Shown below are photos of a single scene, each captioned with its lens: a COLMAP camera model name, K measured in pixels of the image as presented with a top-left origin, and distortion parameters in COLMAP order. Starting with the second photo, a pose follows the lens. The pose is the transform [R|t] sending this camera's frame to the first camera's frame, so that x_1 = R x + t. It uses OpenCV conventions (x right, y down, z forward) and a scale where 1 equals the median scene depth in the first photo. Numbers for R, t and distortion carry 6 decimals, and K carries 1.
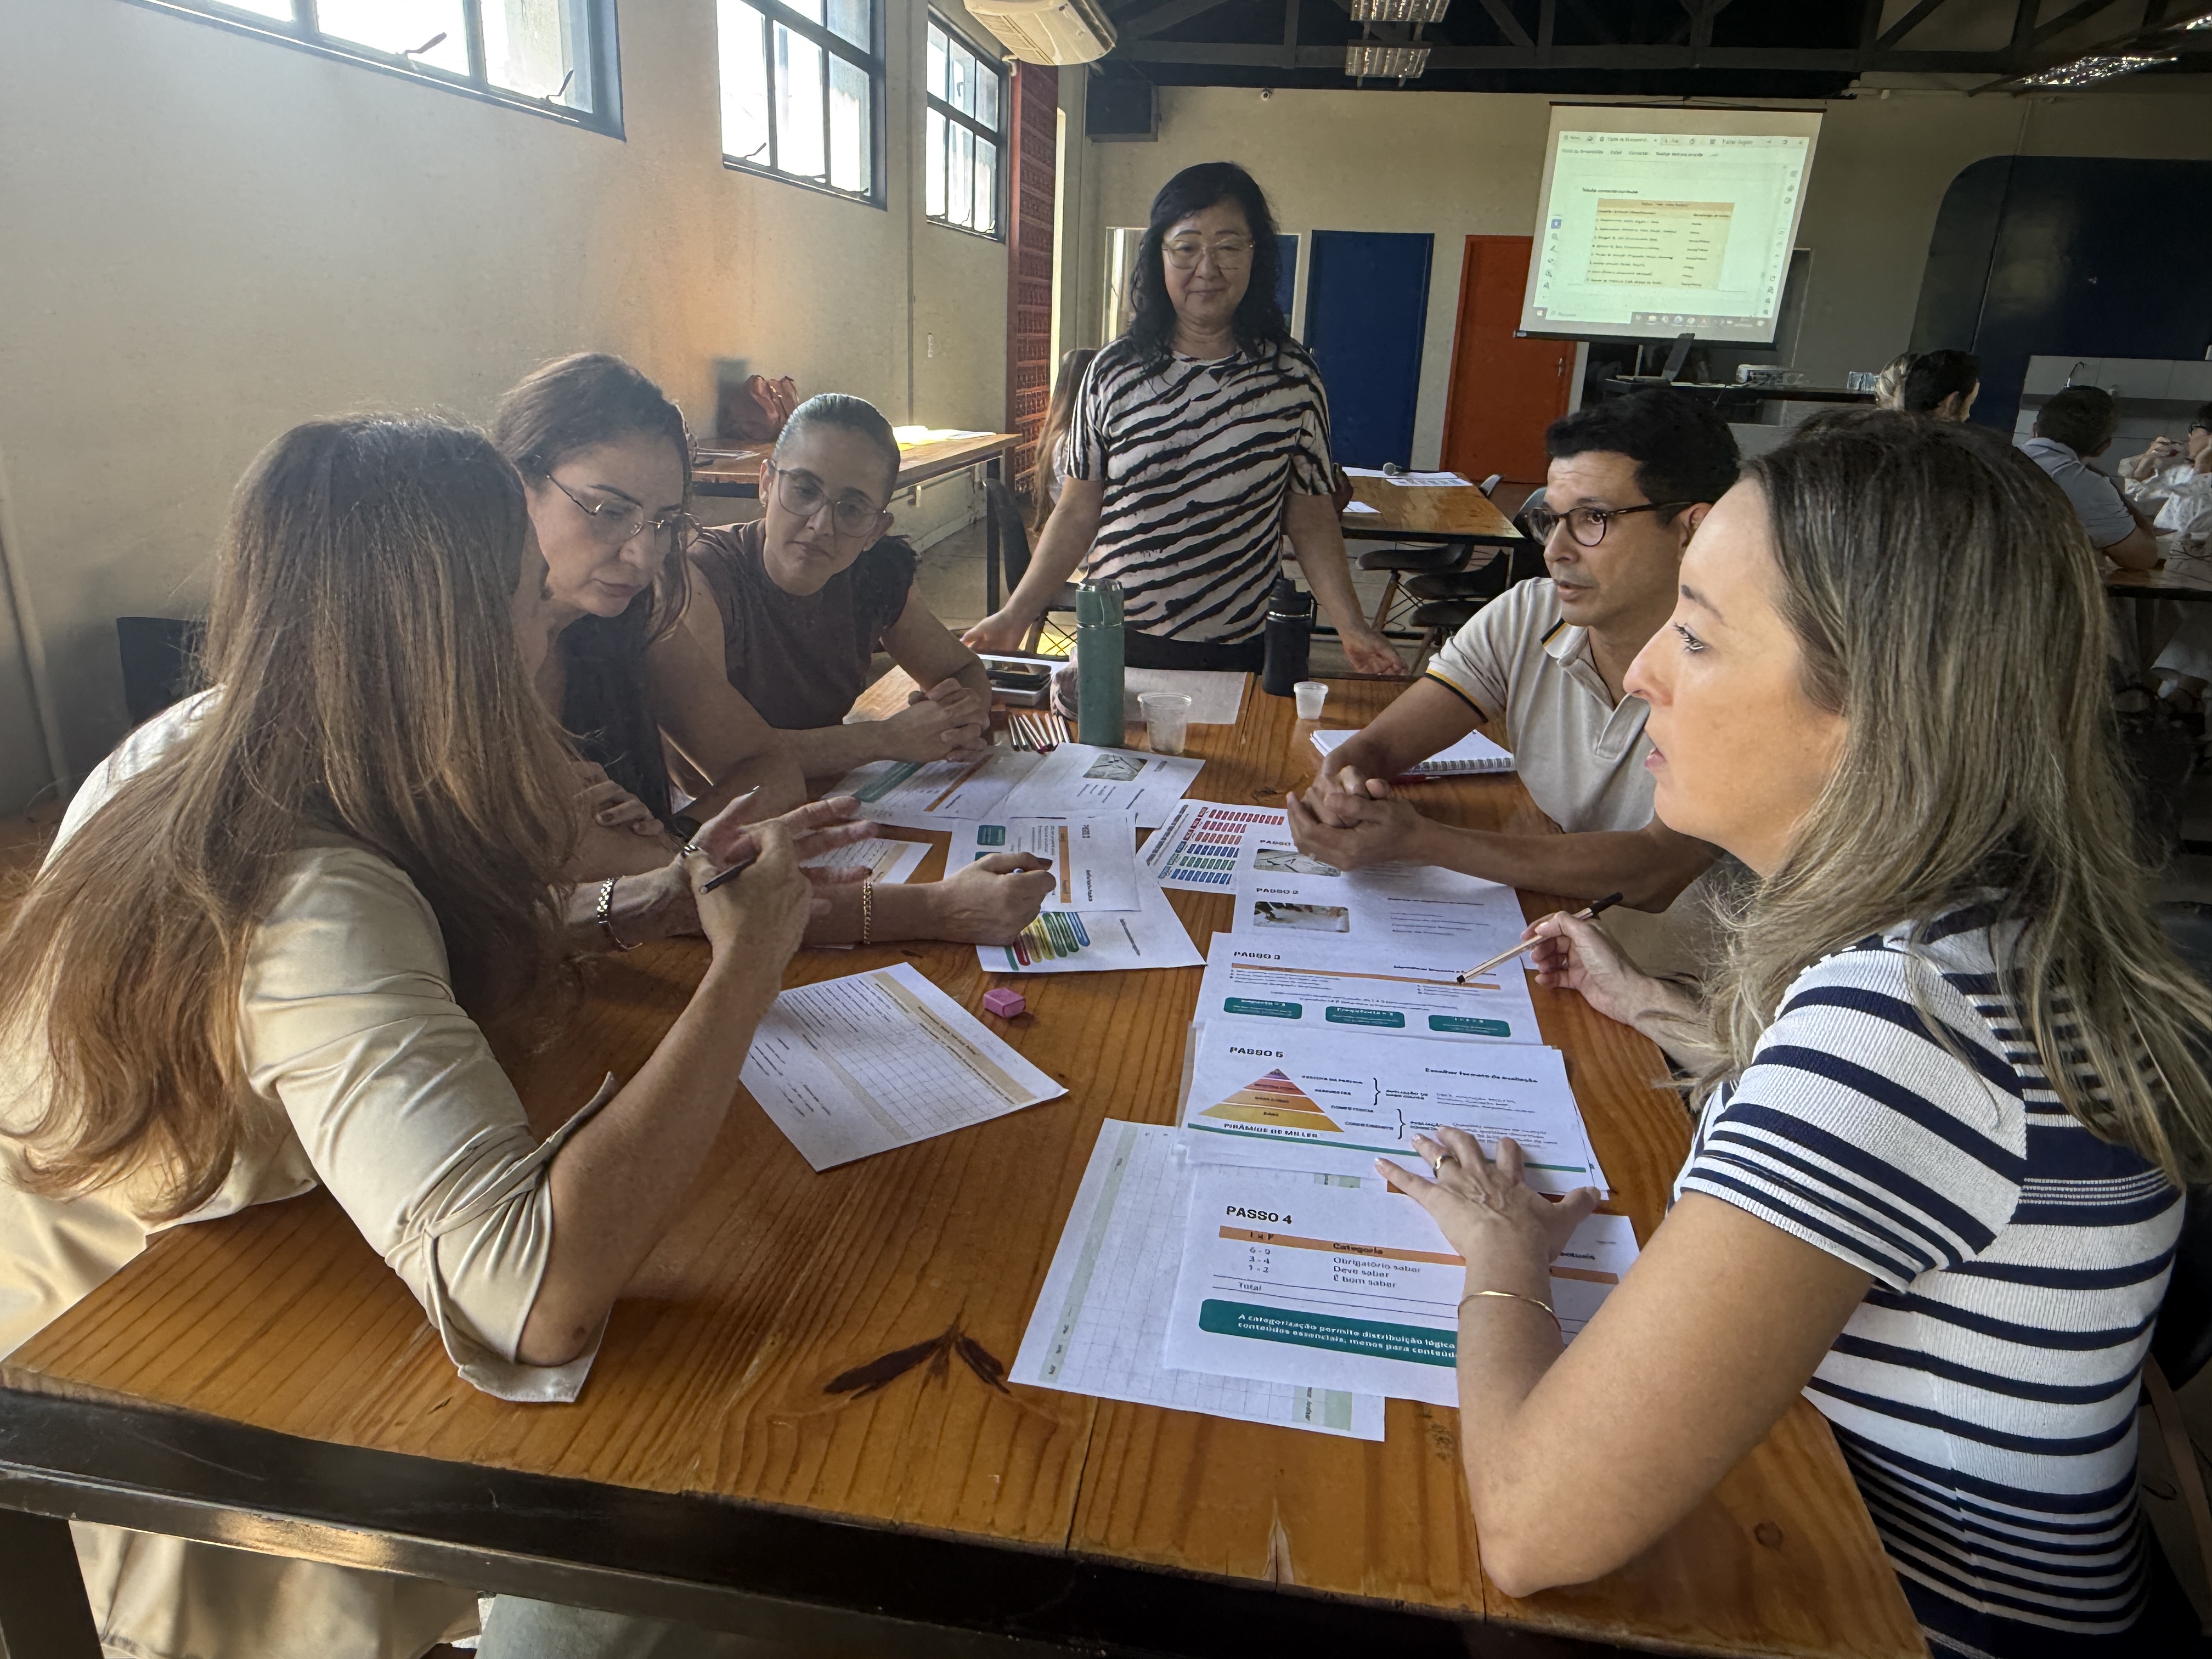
lens RADIAL K [[1409.6, 0, 1103.3], [0, 1409.6, 824.0], [0, 0, 1]] dist [-0.002237, -0.000400]
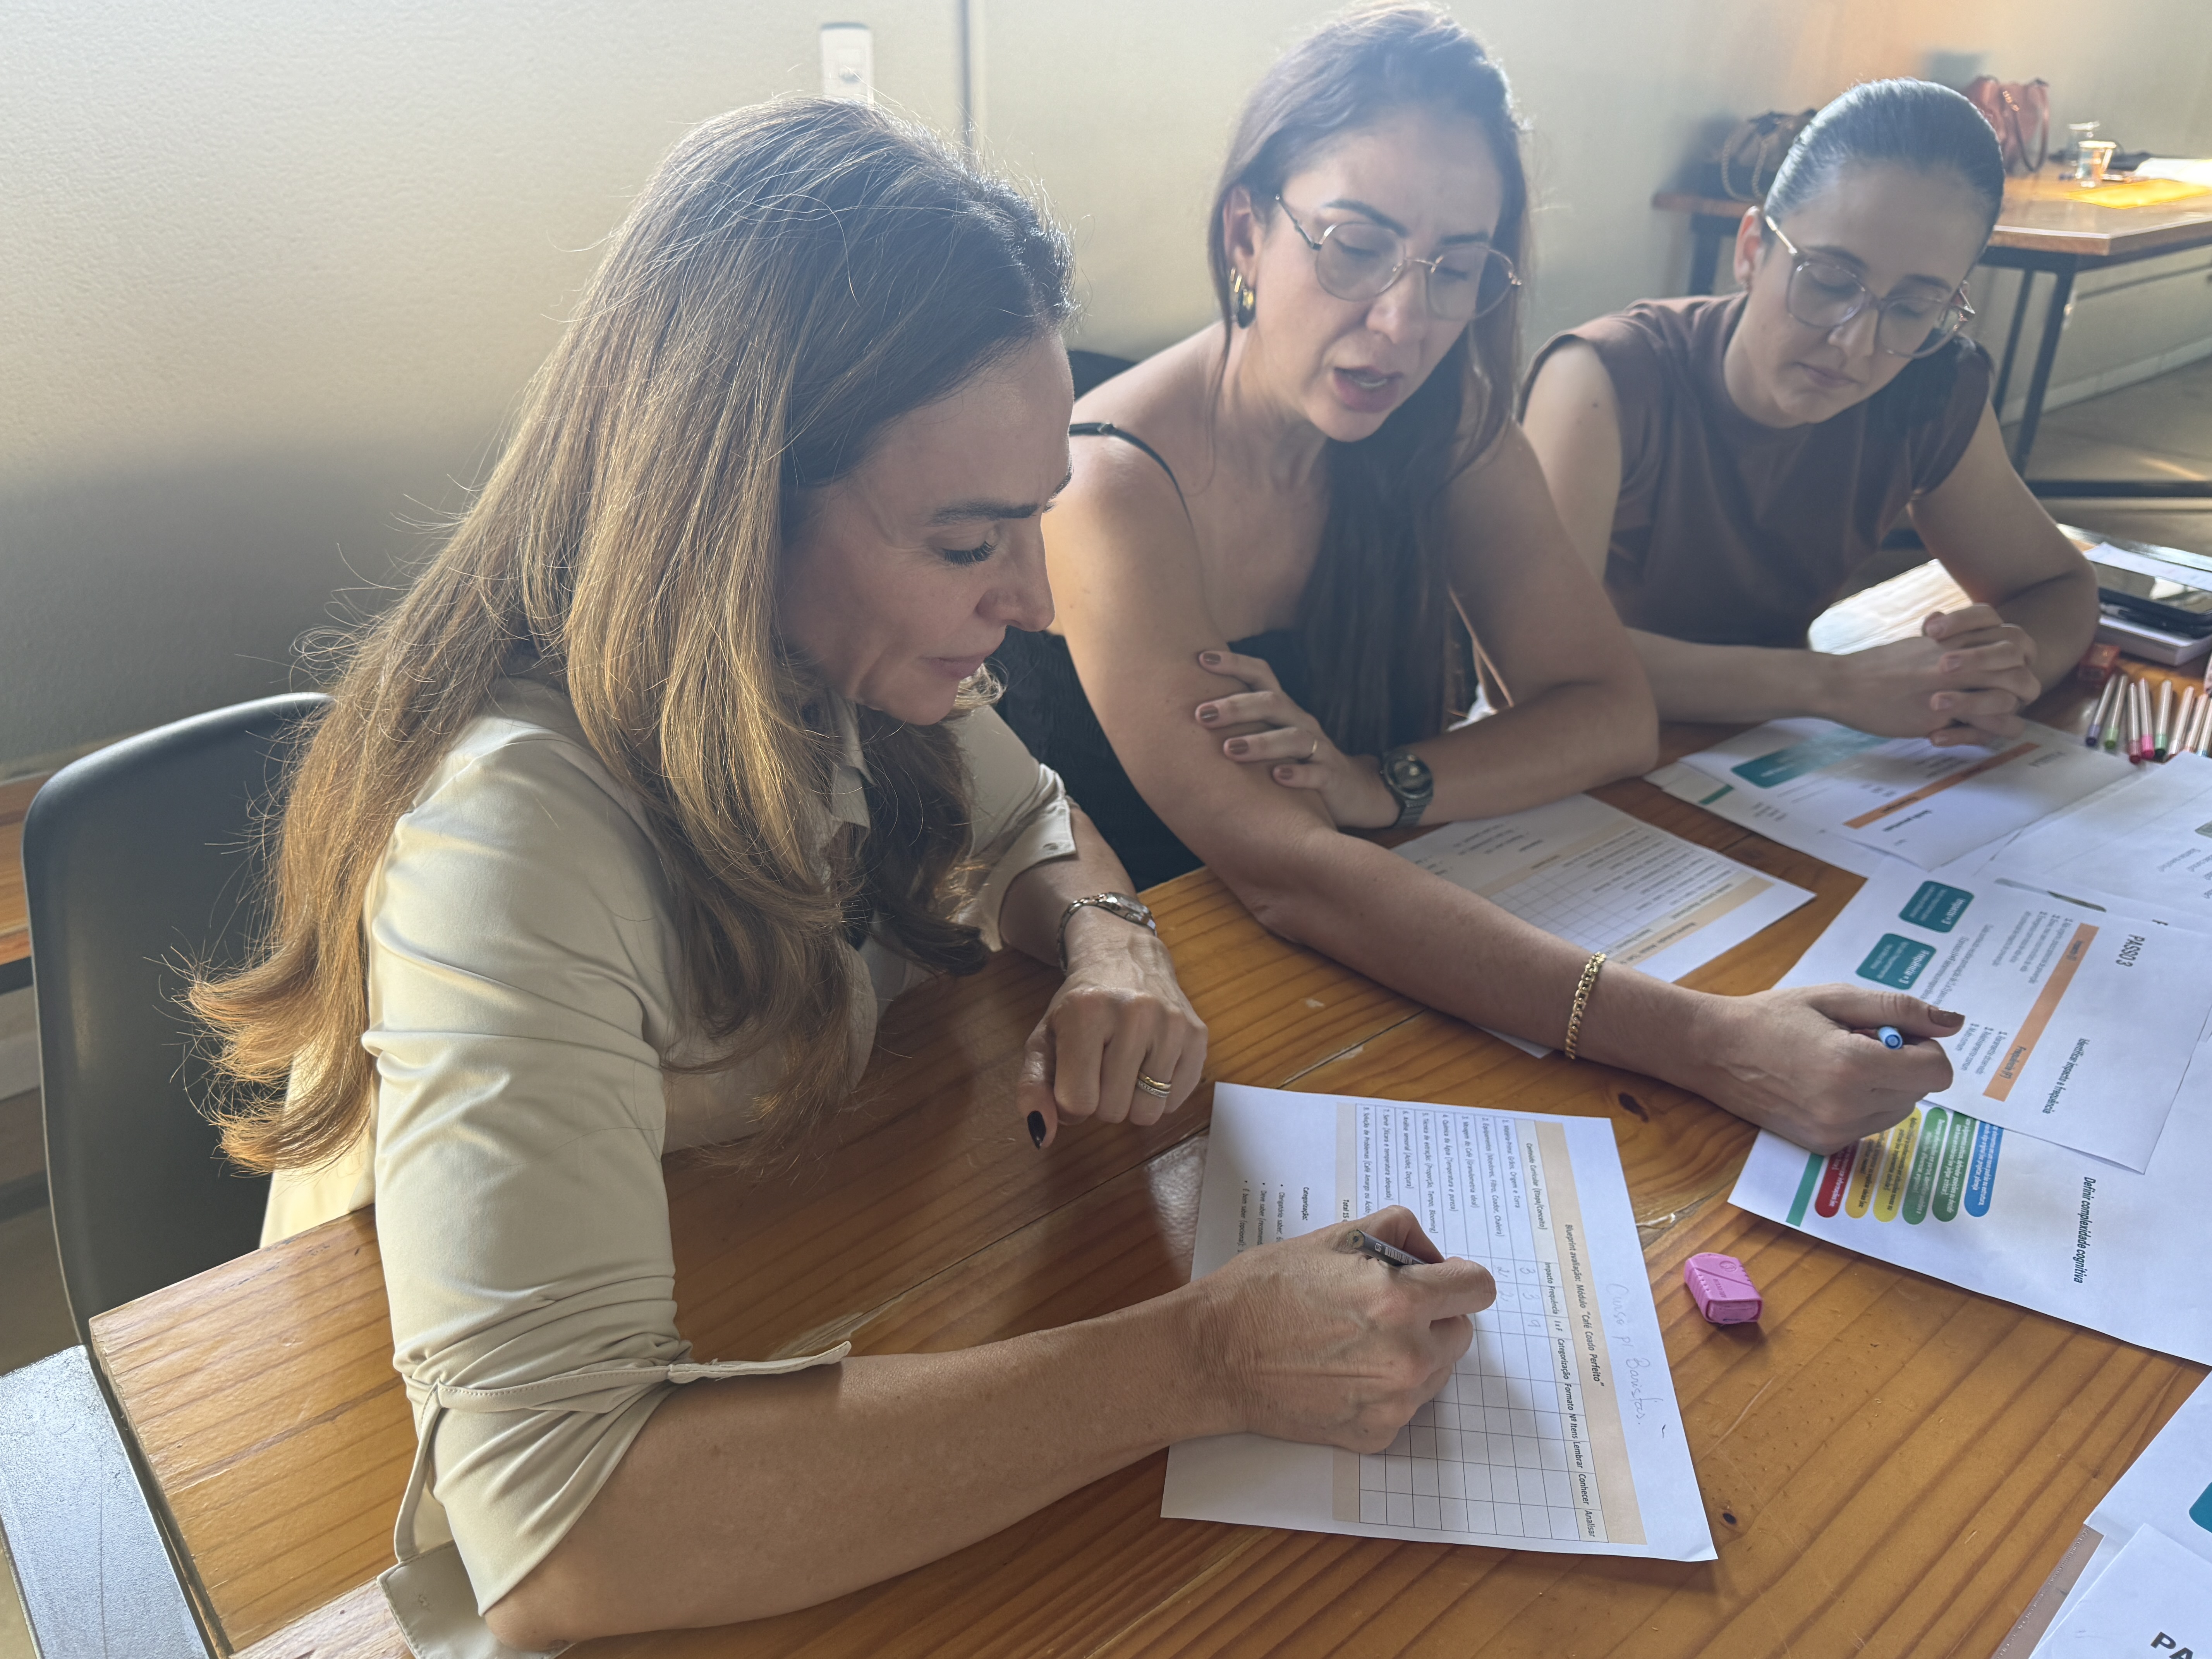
lens RADIAL K [[1605.0, 0, 1105.0], [0, 1605.0, 839.8], [0, 0, 1]] dist [-0.024434, 0.000588]
pose [[0.741094, 0.283881, -0.608433, 0.054683], [-0.199044, 0.958371, 0.204711, -0.081639], [0.641218, -0.030605, 0.766748, 0.299368]]
